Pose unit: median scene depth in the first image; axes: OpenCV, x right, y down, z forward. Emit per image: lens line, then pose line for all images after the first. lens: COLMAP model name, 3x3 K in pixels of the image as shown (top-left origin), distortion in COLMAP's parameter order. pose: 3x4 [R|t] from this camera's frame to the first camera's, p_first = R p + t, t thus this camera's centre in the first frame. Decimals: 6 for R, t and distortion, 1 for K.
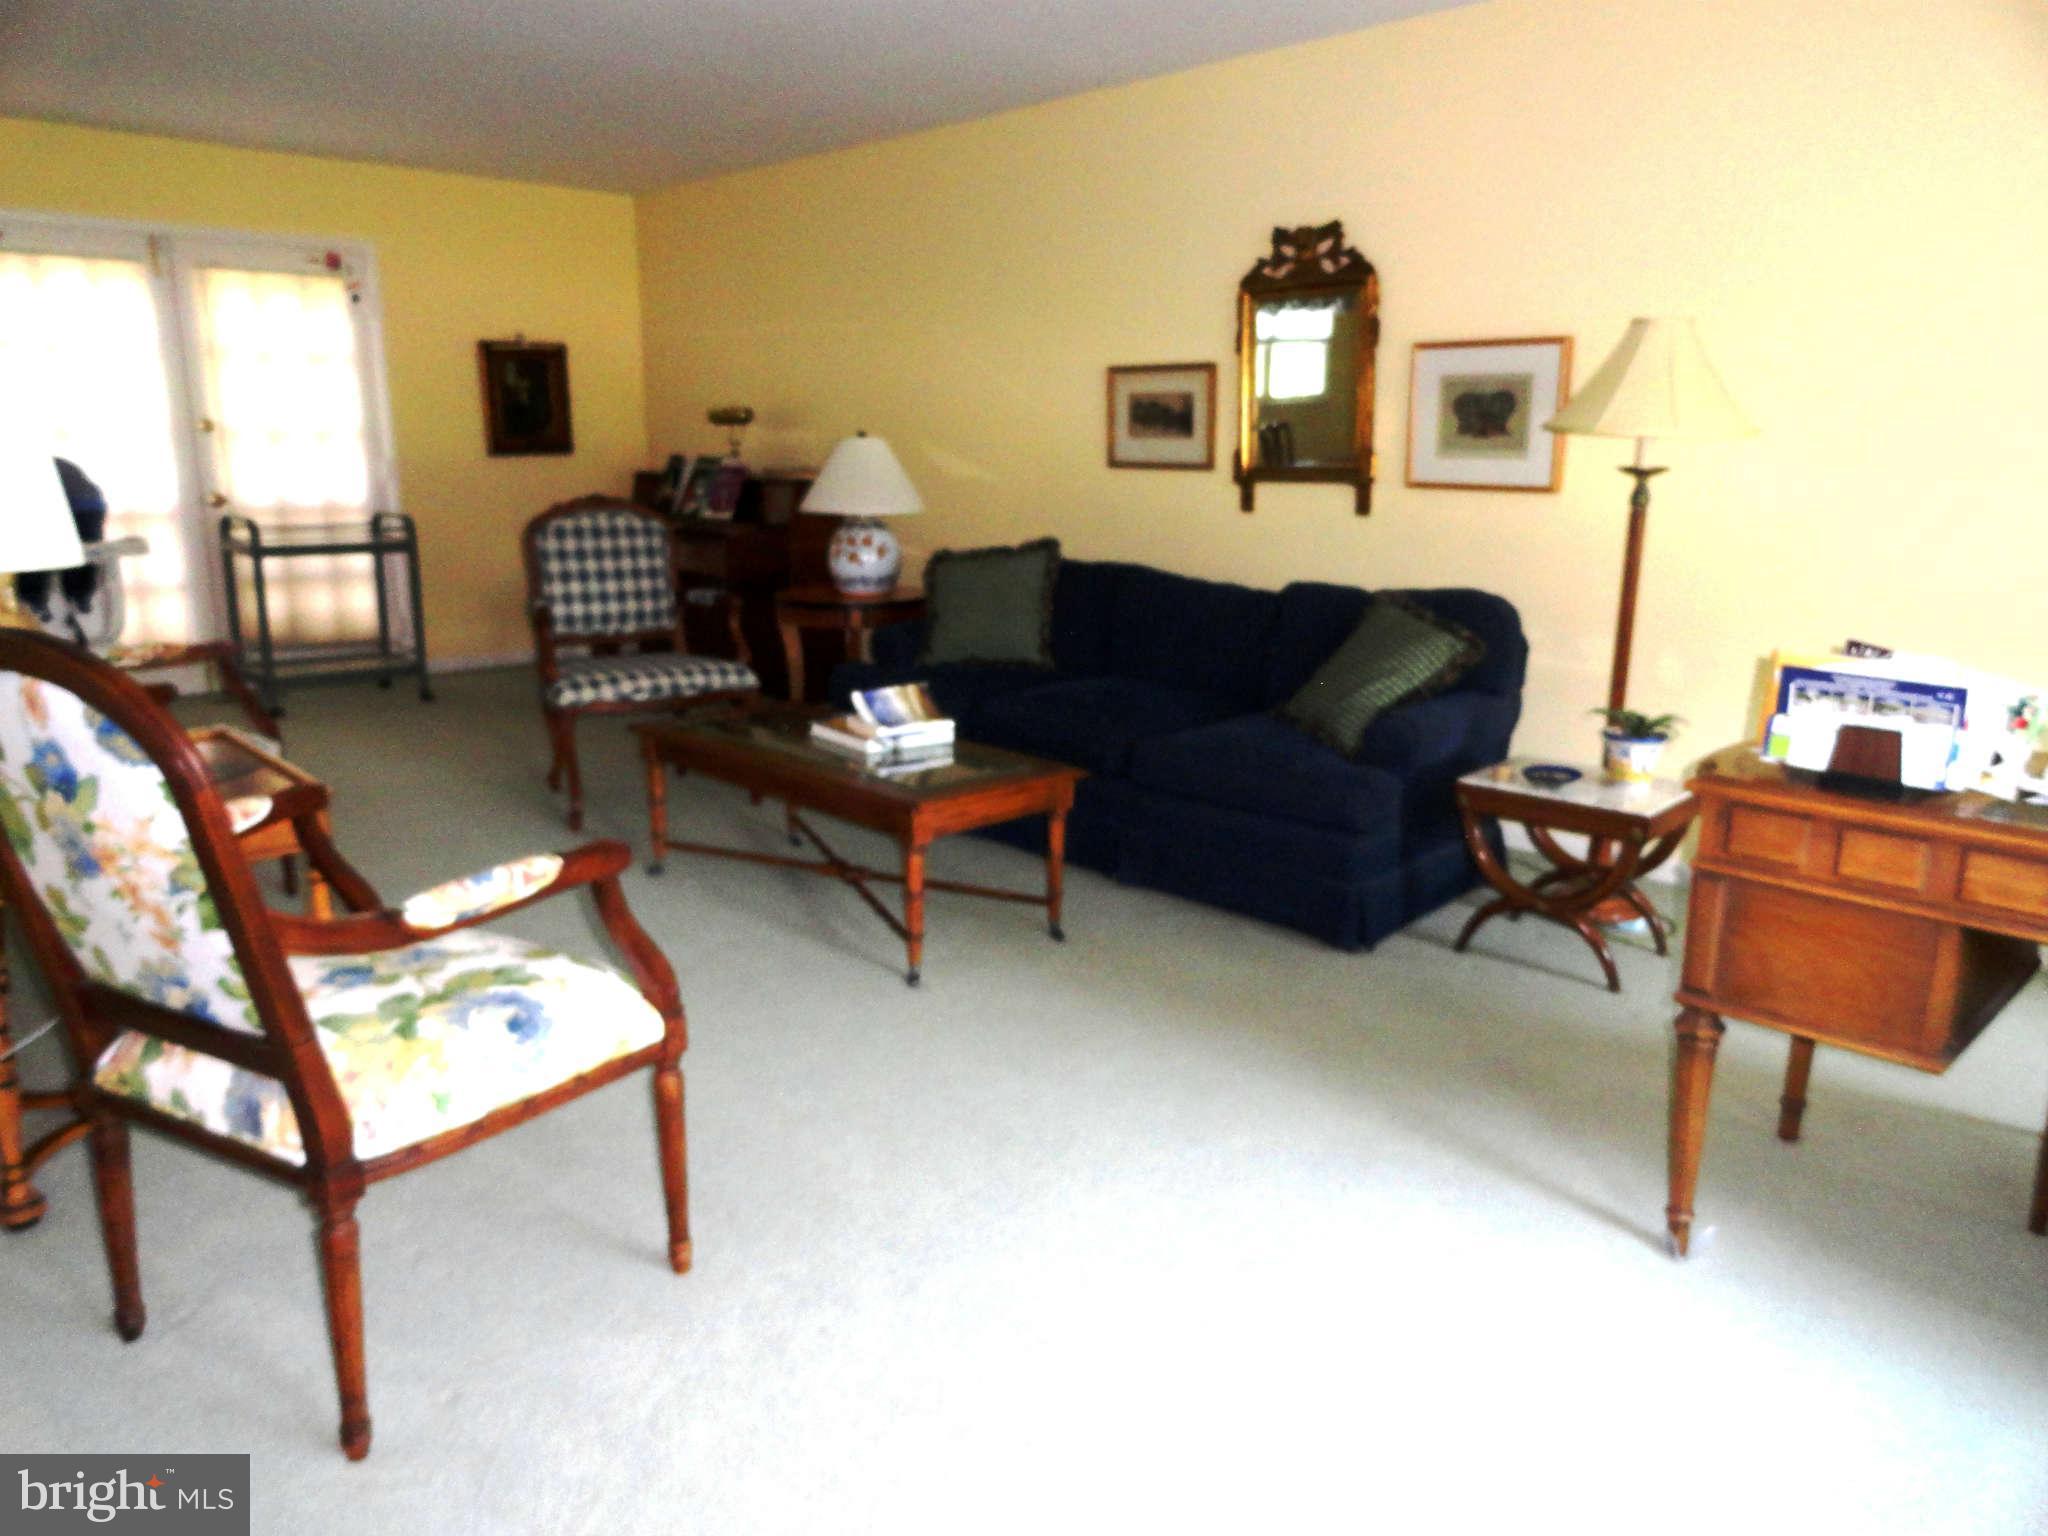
lens RADIAL K [[1397.5, 0, 1025.4], [0, 1397.5, 764.1], [0, 0, 1]] dist [-0.004482, 0.008359]
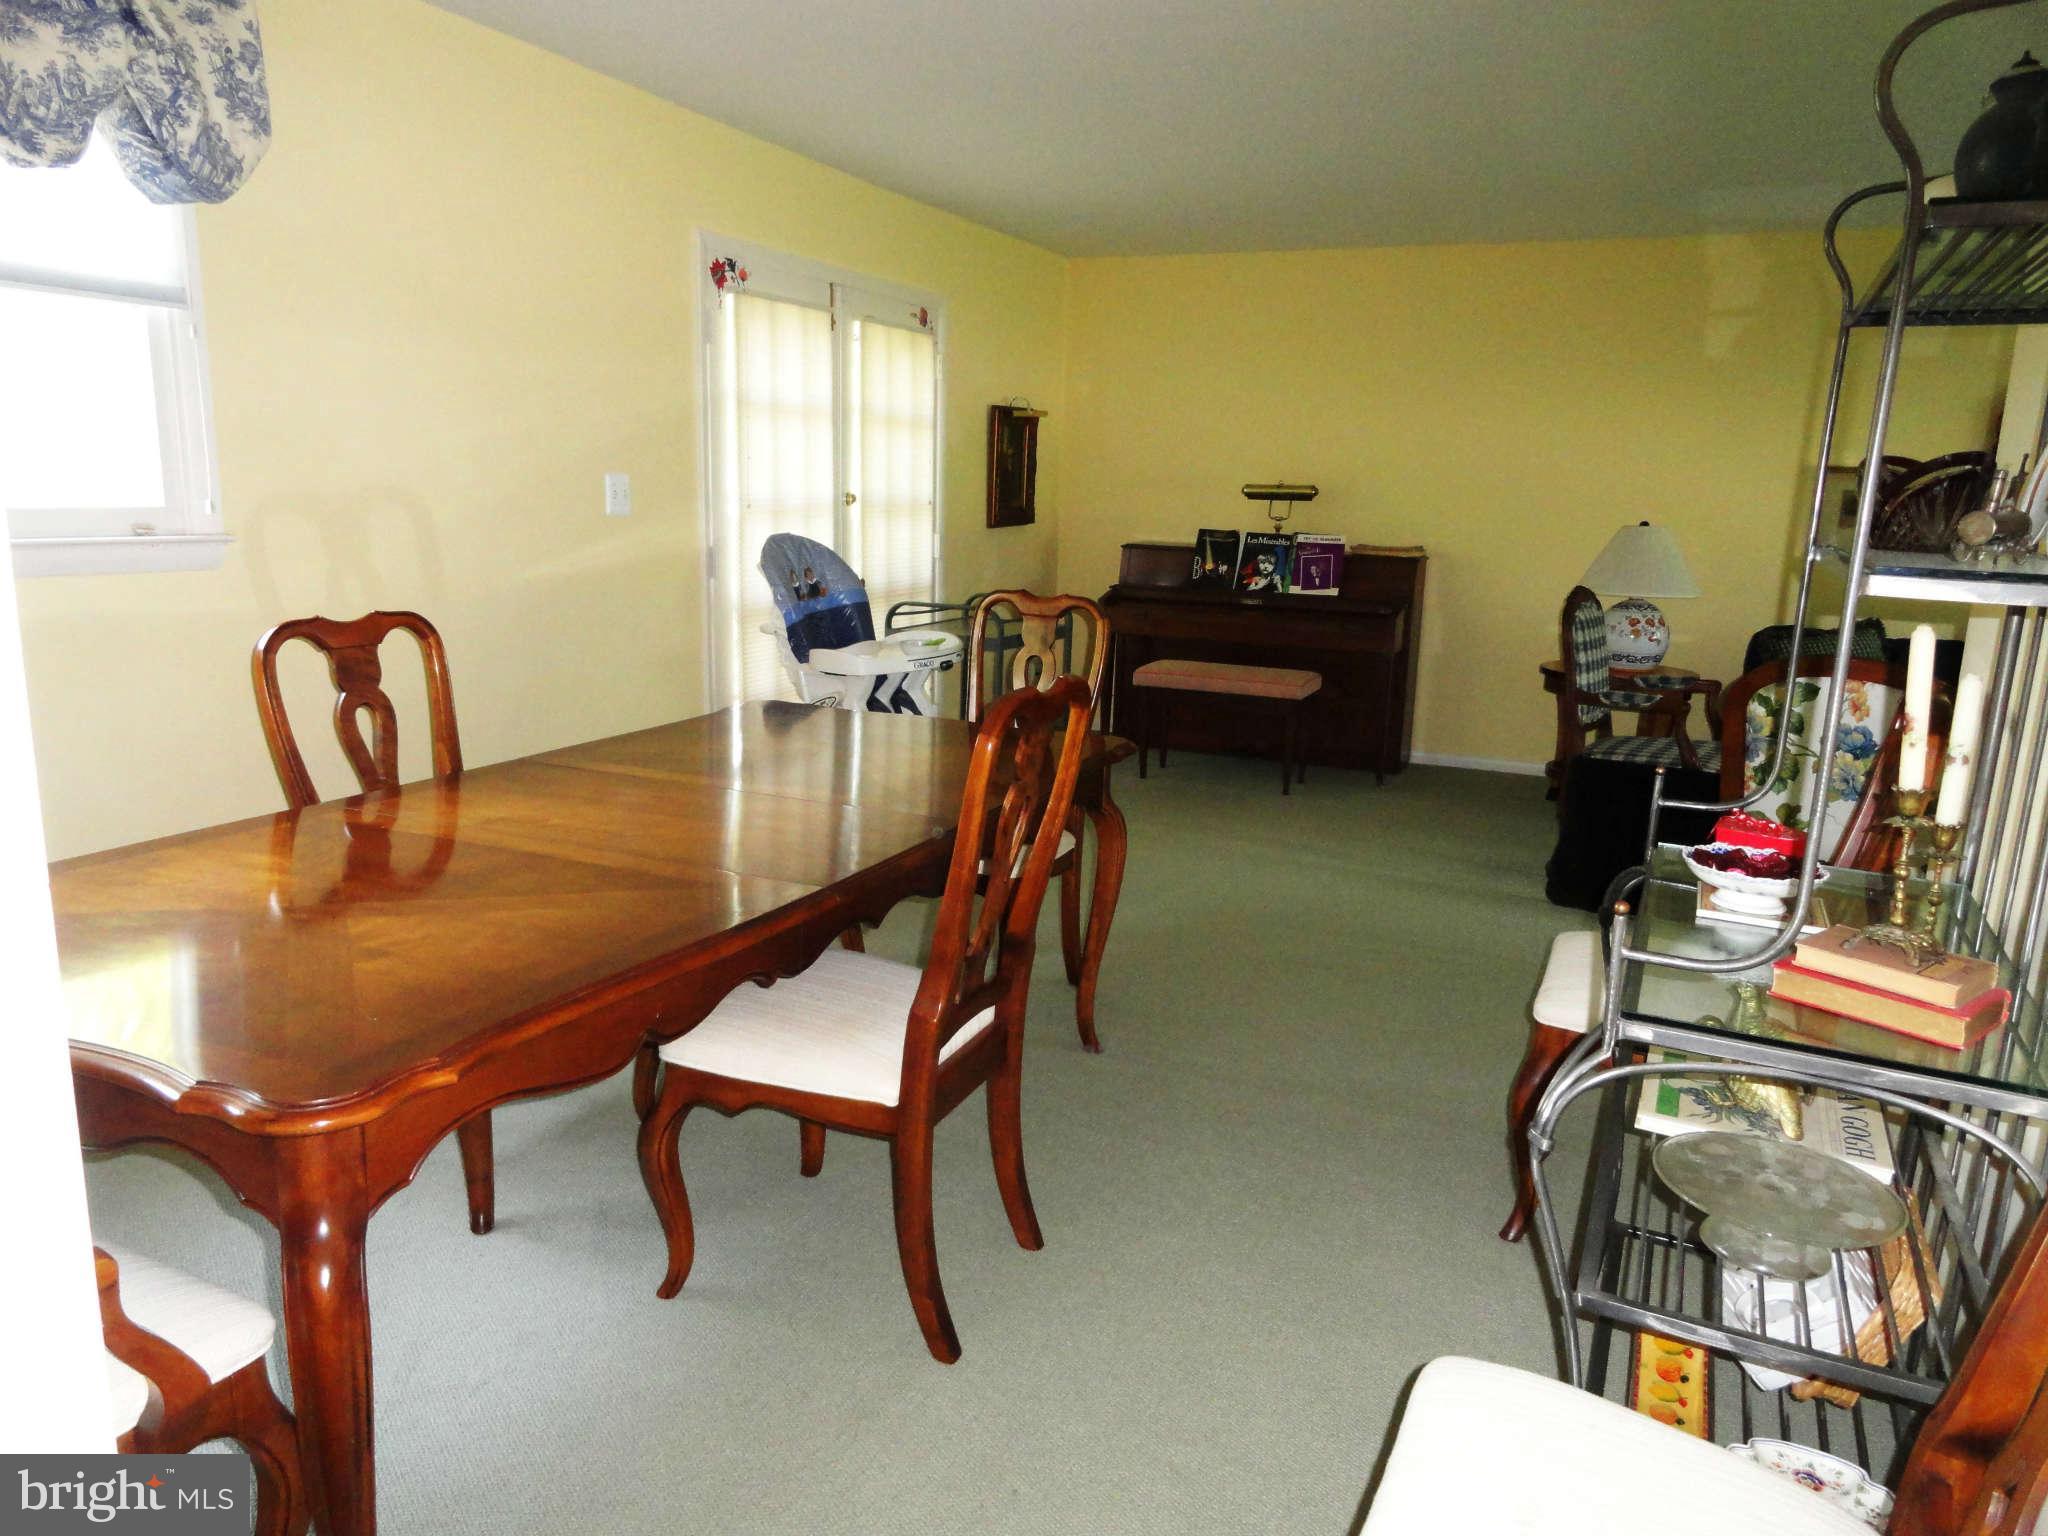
lens RADIAL K [[1397.5, 0, 1022.4], [0, 1397.5, 773.5], [0, 0, 1]] dist [-0.004482, 0.008359]
pose [[0.937801, -0.054613, 0.342850, -0.755306], [0.062888, 0.997935, -0.013054, -0.047532], [-0.341429, 0.033803, 0.939299, 0.133120]]
